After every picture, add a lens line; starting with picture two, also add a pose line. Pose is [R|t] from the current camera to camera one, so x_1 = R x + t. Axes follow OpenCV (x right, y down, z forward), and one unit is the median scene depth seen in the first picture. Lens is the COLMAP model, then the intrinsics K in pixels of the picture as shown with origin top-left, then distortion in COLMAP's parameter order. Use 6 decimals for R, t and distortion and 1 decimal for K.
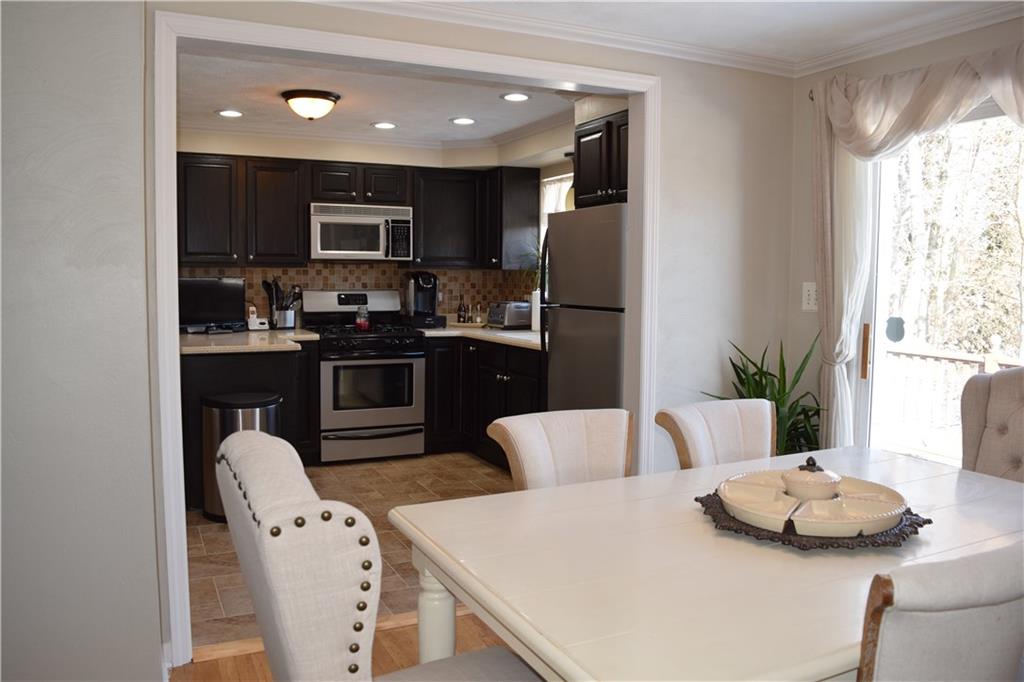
lens RADIAL K [[799.9, 0, 507.3], [0, 799.9, 334.8], [0, 0, 1]] dist [-0.103233, 0.028043]
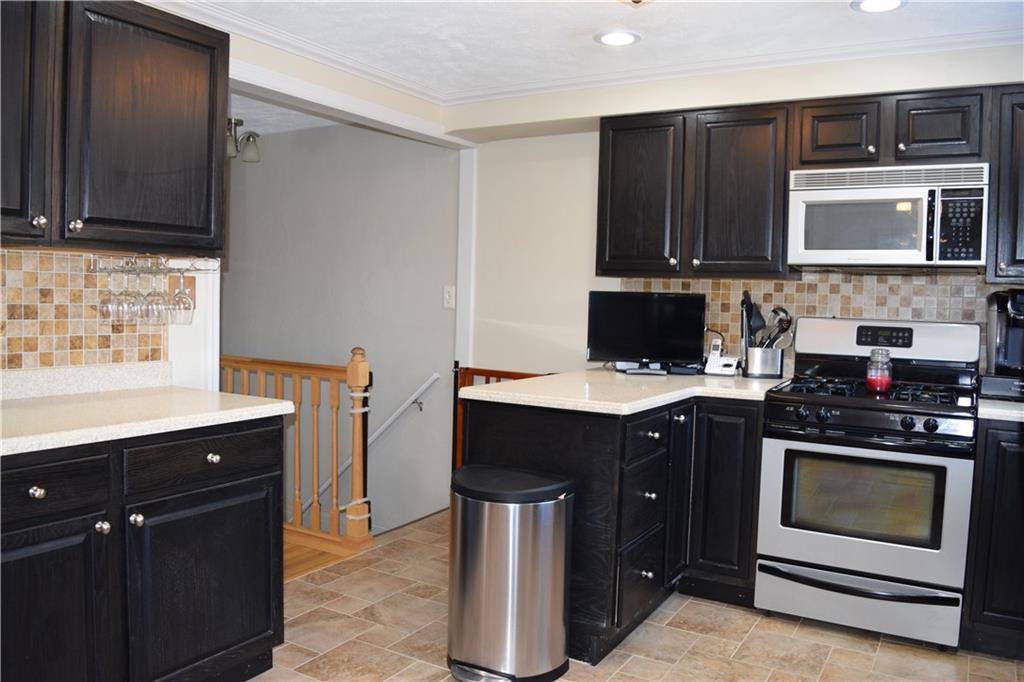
lens RADIAL K [[799.9, 0, 514.4], [0, 799.9, 338.7], [0, 0, 1]] dist [-0.103233, 0.028043]
pose [[0.550124, 0.050940, -0.833528, 0.138048], [-0.081648, 0.996636, 0.007021, -0.027004], [0.831082, 0.064194, 0.552433, 0.506083]]
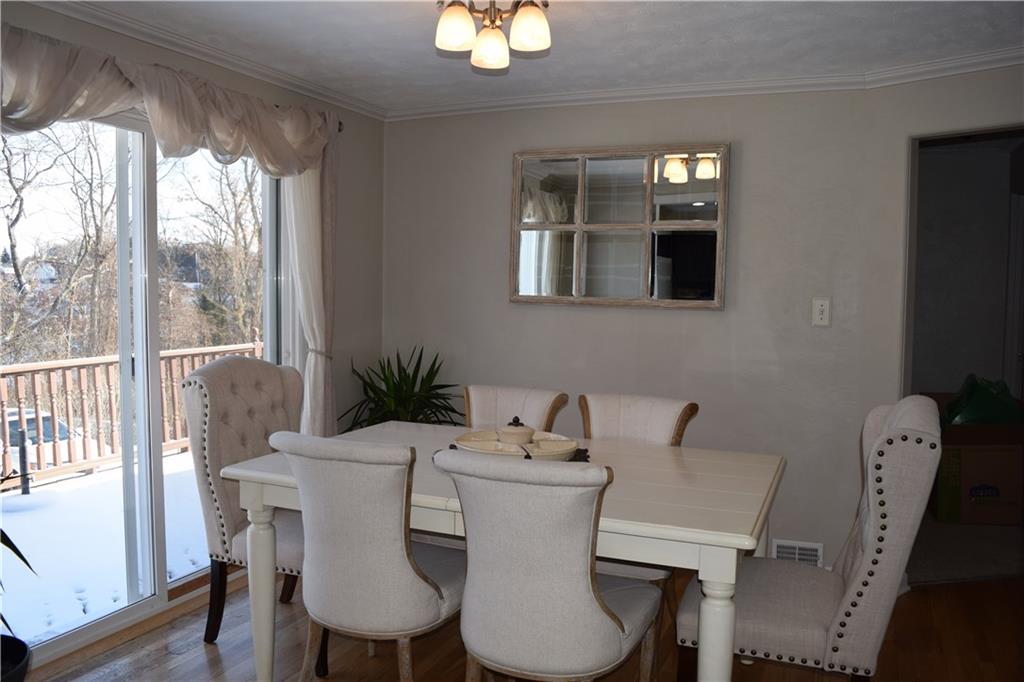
lens RADIAL K [[799.9, 0, 514.0], [0, 799.9, 332.9], [0, 0, 1]] dist [-0.103233, 0.028043]
pose [[-0.654851, -0.062393, 0.753178, -0.235107], [0.038096, 0.992594, 0.115348, -0.056435], [-0.754797, 0.104229, -0.647624, 0.634857]]
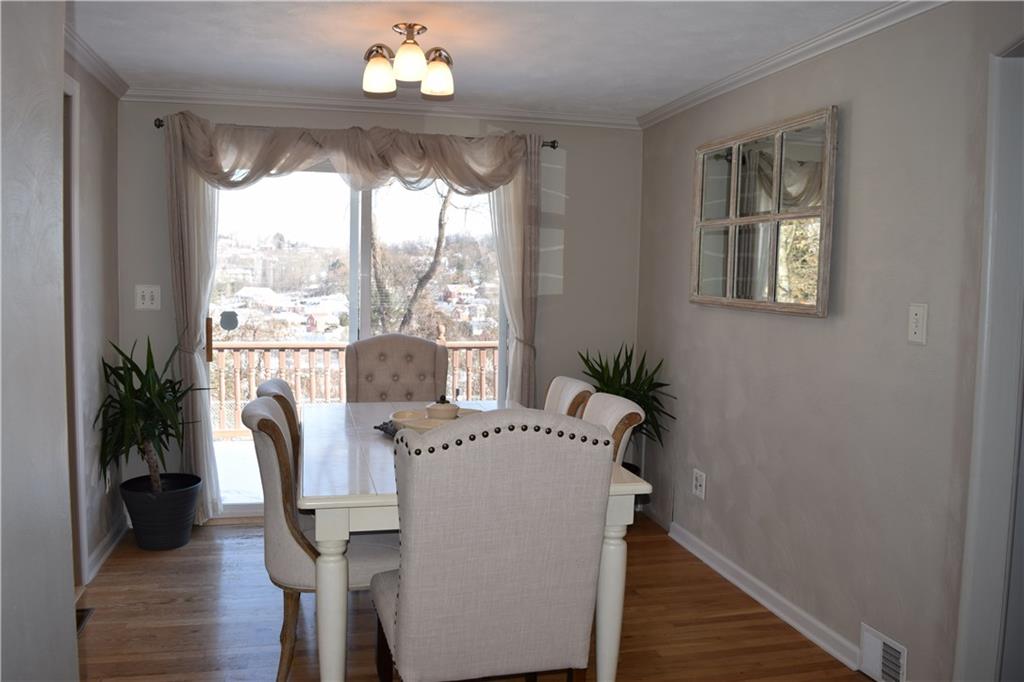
lens RADIAL K [[799.9, 0, 514.9], [0, 799.9, 342.7], [0, 0, 1]] dist [-0.103233, 0.028043]
pose [[0.204707, -0.080931, 0.975472, -0.403127], [0.054099, 0.995988, 0.071281, -0.022638], [-0.977327, 0.038180, 0.208264, 0.158672]]
